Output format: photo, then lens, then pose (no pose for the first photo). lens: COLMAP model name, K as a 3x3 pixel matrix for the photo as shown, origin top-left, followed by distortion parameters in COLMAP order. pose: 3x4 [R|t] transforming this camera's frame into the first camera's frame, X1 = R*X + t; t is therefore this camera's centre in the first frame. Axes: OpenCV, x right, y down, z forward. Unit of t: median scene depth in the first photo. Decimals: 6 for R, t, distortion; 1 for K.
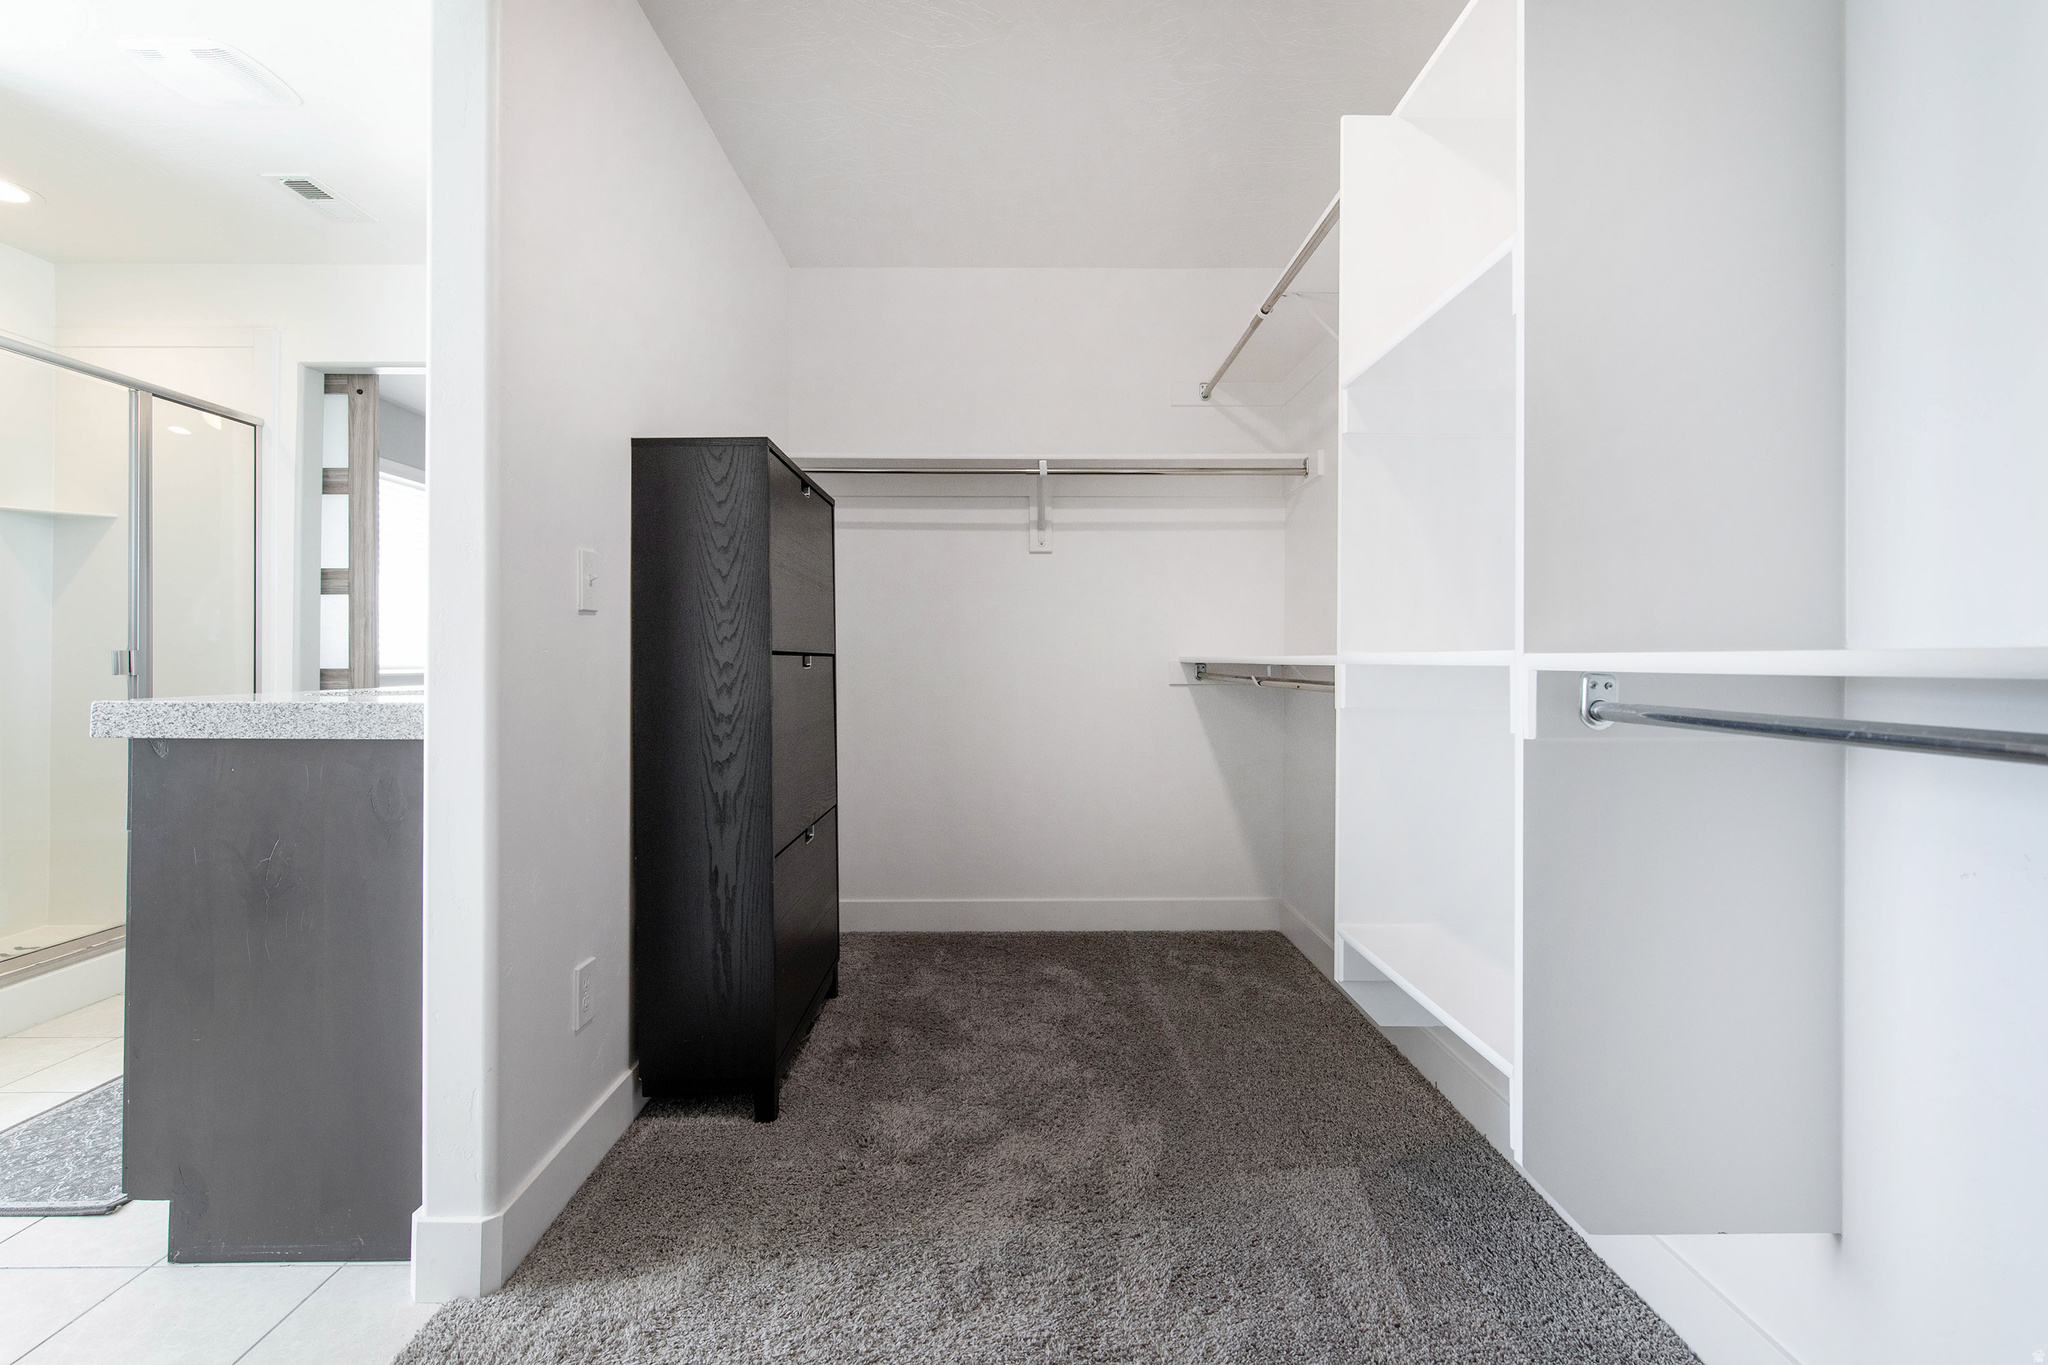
lens RADIAL K [[942.5, 0, 1028.9], [0, 942.5, 650.9], [0, 0, 1]] dist [0.001414, -0.000946]
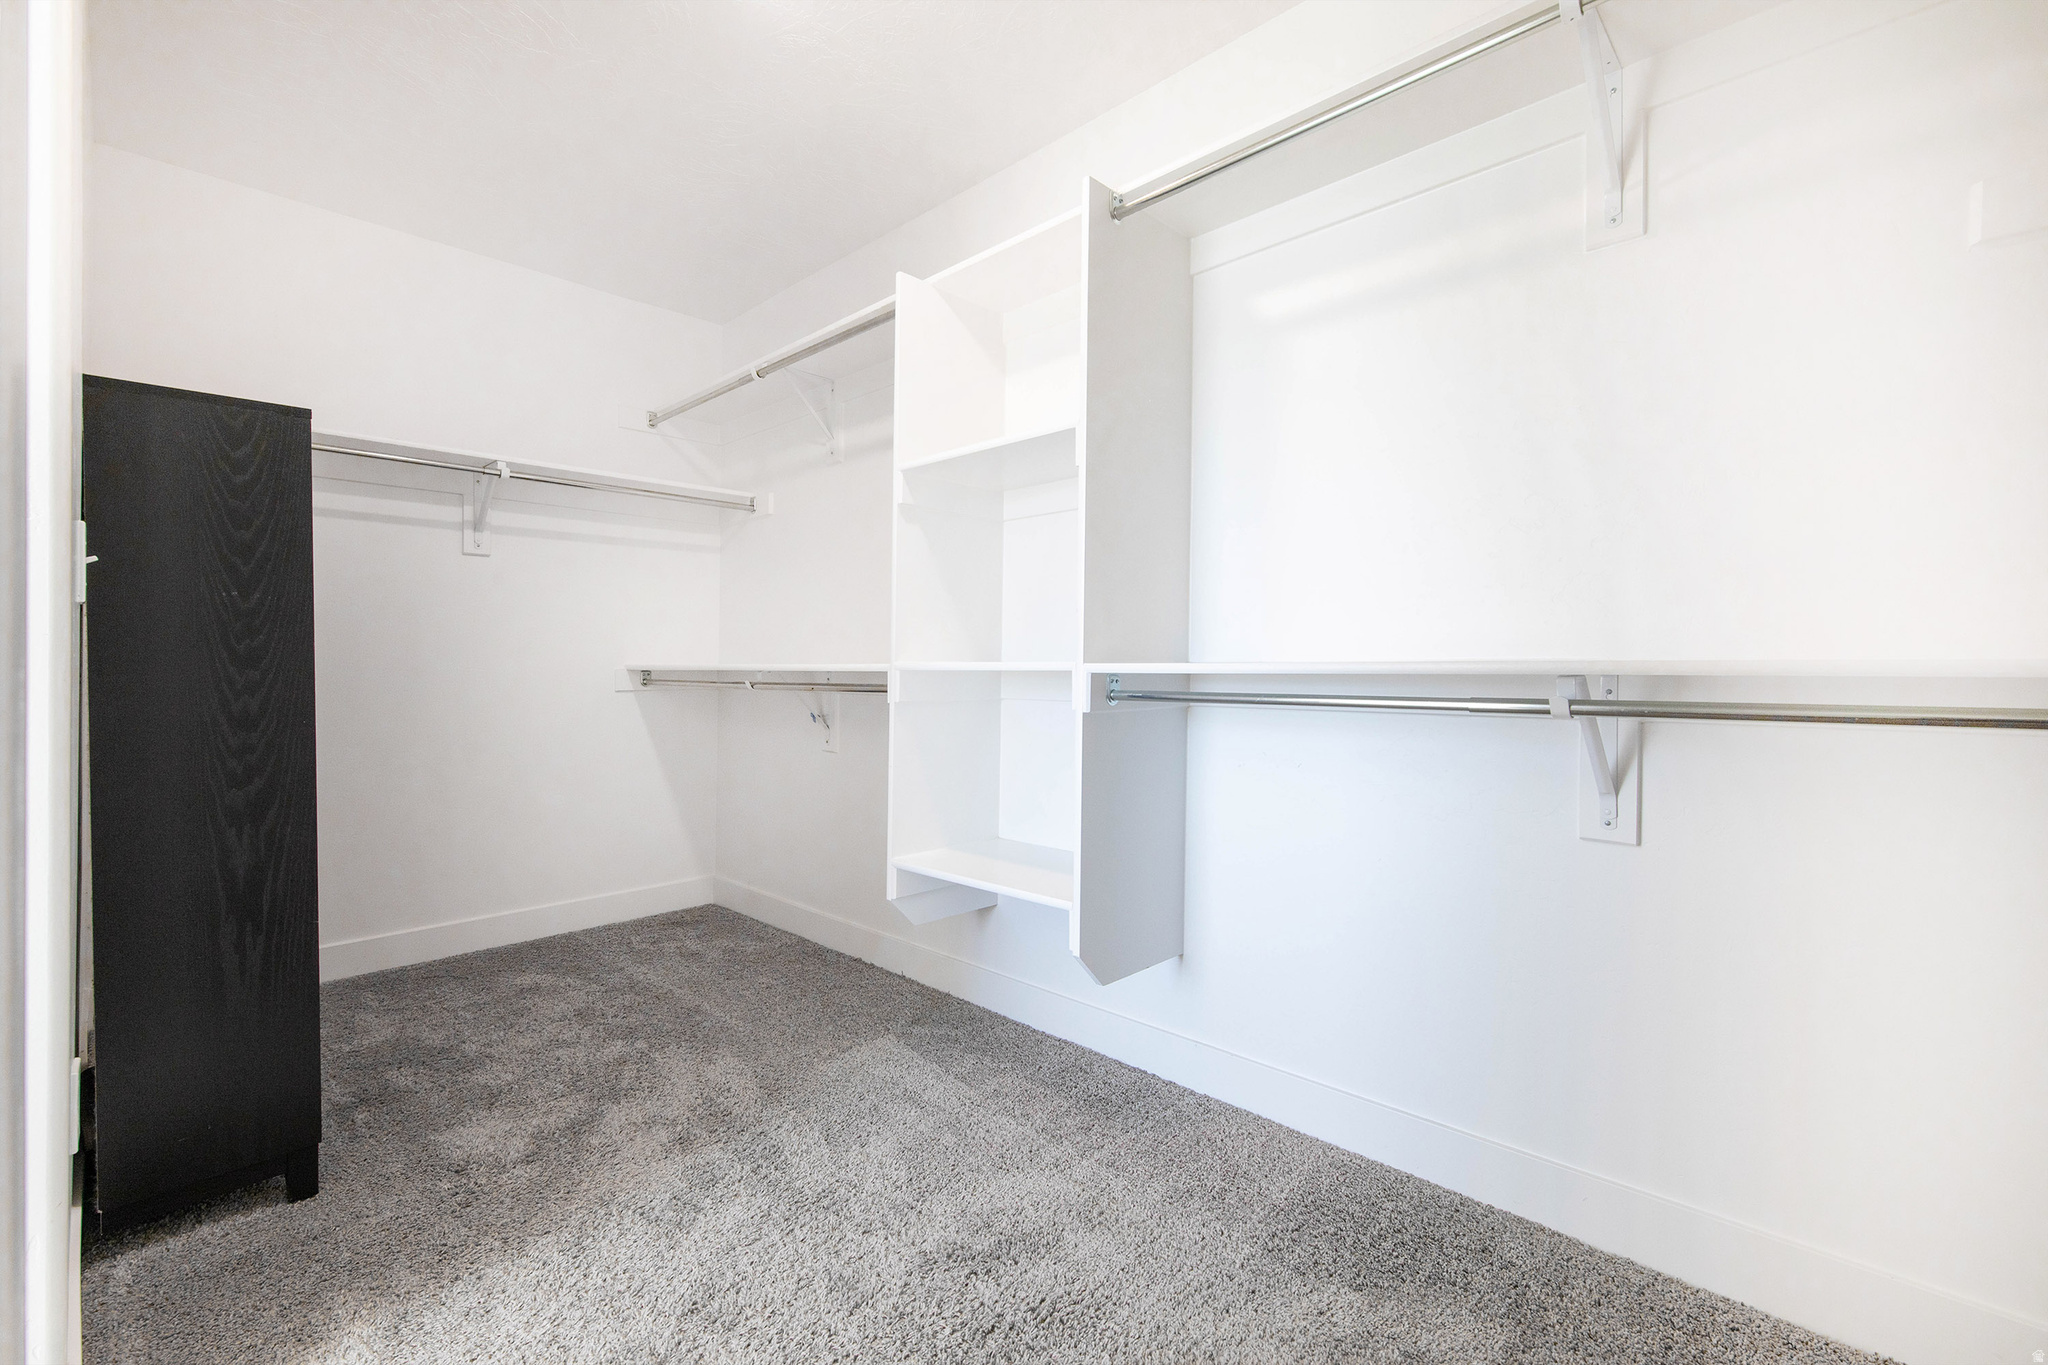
lens RADIAL K [[886.6, 0, 1021.9], [0, 886.6, 676.0], [0, 0, 1]] dist [0.000718, -0.000242]
pose [[0.703106, -0.007636, 0.711044, -0.328107], [-0.005412, 0.999856, 0.016089, 0.000640], [-0.711065, -0.015161, 0.702963, -0.032034]]
